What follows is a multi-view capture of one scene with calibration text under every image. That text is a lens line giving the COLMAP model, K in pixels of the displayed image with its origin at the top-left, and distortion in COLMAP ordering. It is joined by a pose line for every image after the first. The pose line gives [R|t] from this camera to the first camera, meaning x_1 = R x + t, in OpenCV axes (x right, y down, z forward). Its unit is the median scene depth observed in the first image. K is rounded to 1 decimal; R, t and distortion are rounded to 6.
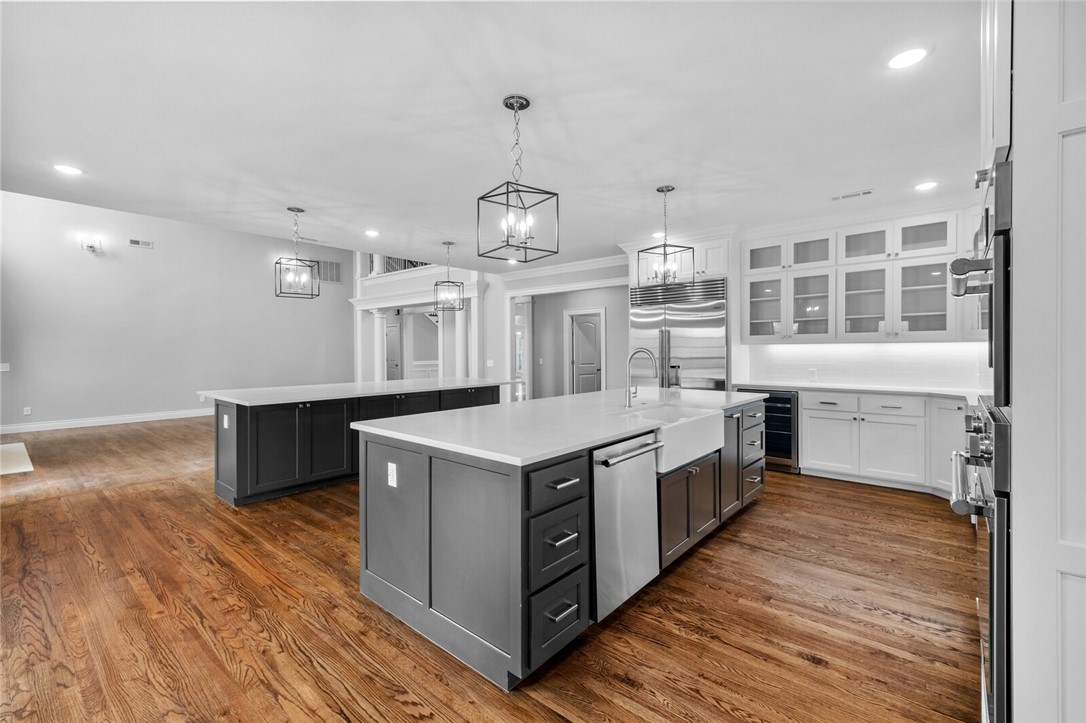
lens RADIAL K [[469.2, 0, 544.6], [0, 469.2, 353.3], [0, 0, 1]] dist [0.008767, -0.000610]
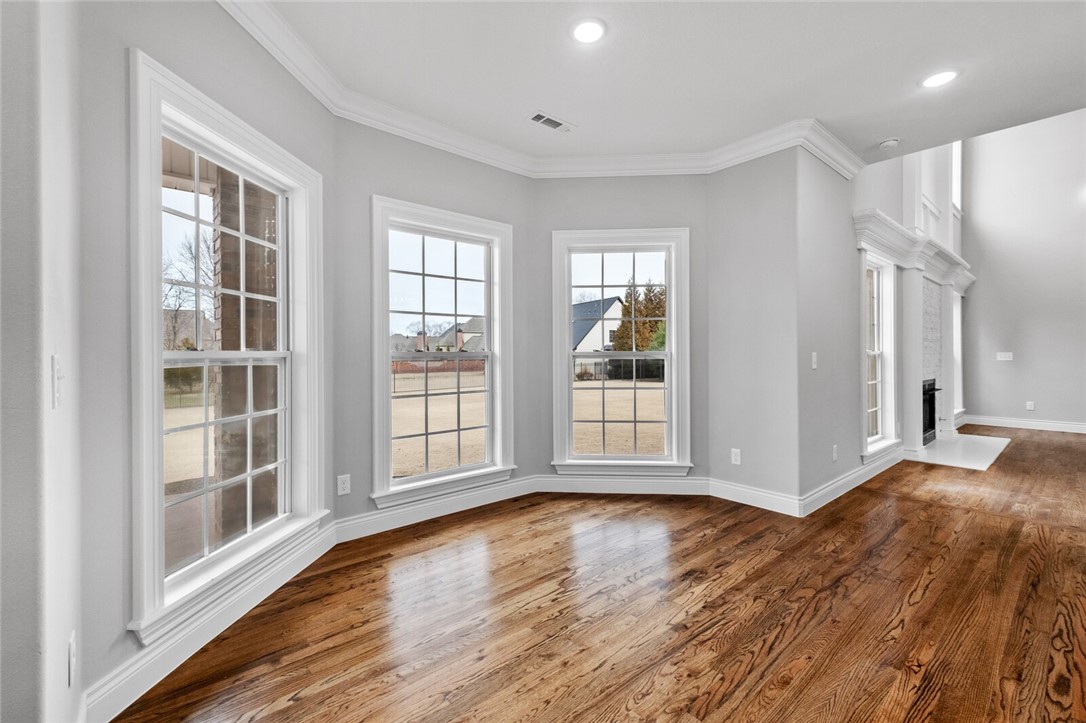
lens RADIAL K [[469.2, 0, 544.6], [0, 469.2, 353.3], [0, 0, 1]] dist [0.008767, -0.000610]
pose [[-0.142600, 0.006756, -0.989757, -0.170577], [-0.002316, 0.999972, 0.007159, 0.044534], [0.989778, 0.003313, -0.142580, 0.499793]]
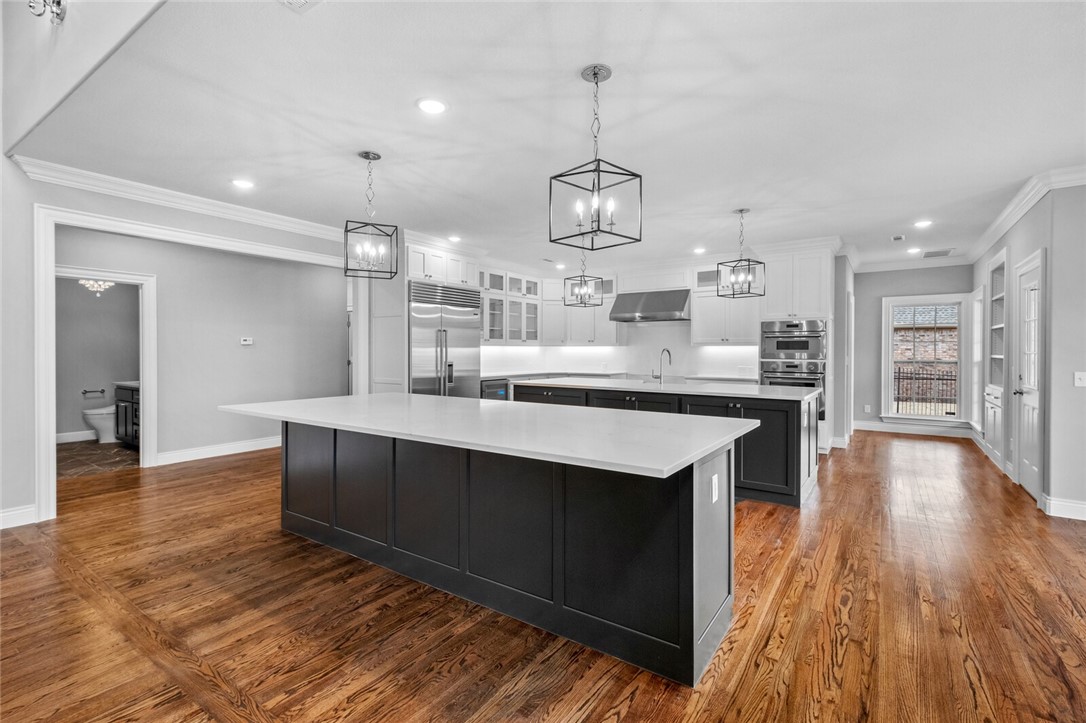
lens RADIAL K [[501.2, 0, 537.7], [0, 501.2, 350.4], [0, 0, 1]] dist [0.013420, -0.000236]
pose [[-0.103654, 0.000817, 0.994613, -1.412473], [0.004192, 0.999991, -0.000385, -0.004825], [-0.994605, 0.004129, -0.103657, 1.475040]]
